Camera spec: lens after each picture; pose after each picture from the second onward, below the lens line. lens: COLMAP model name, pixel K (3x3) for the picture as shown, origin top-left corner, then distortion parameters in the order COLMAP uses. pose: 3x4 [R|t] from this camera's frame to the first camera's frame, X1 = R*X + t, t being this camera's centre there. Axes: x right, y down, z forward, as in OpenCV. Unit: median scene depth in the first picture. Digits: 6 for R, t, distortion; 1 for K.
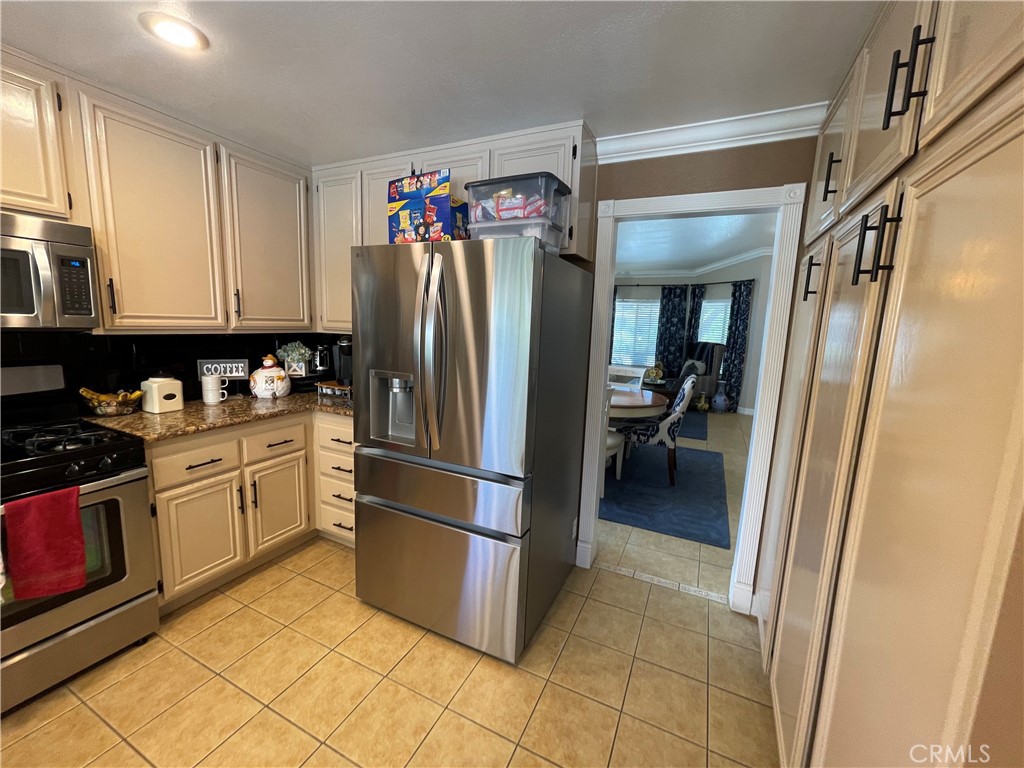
lens RADIAL K [[414.2, 0, 514.2], [0, 414.2, 381.1], [0, 0, 1]] dist [-0.000736, -0.000435]
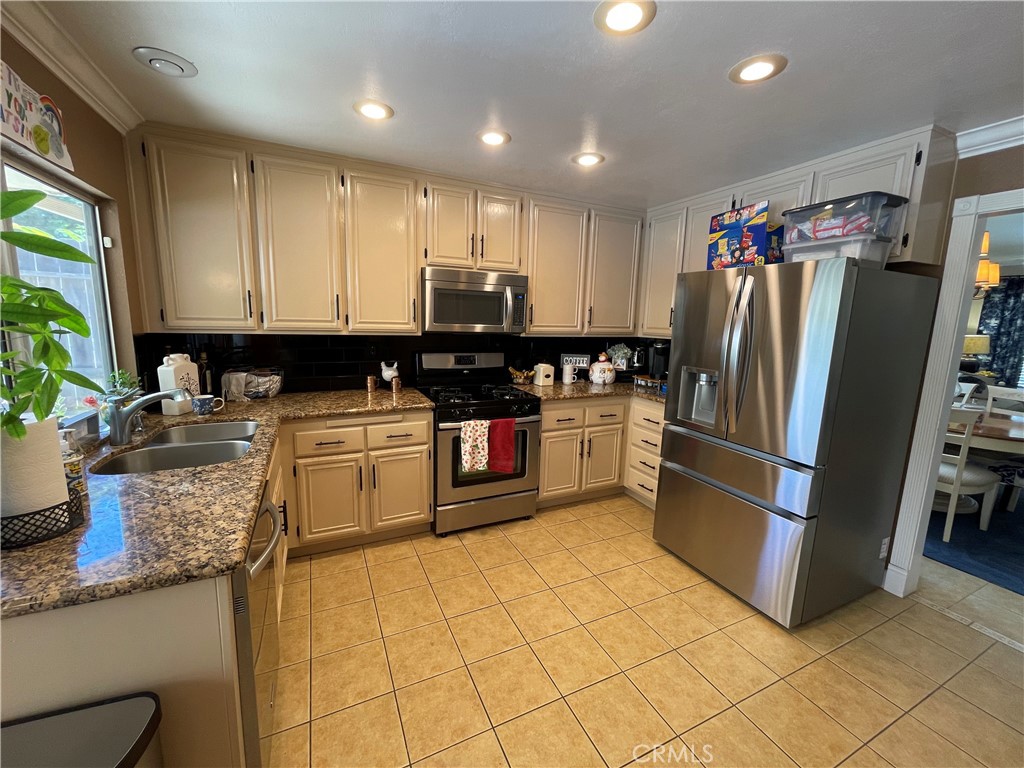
lens RADIAL K [[414.2, 0, 510.5], [0, 414.2, 382.2], [0, 0, 1]] dist [-0.000736, -0.000435]
pose [[0.770965, 0.085136, -0.631162, 0.061930], [-0.089480, 0.995675, 0.025005, 0.038066], [0.630561, 0.037198, 0.775248, -0.344805]]
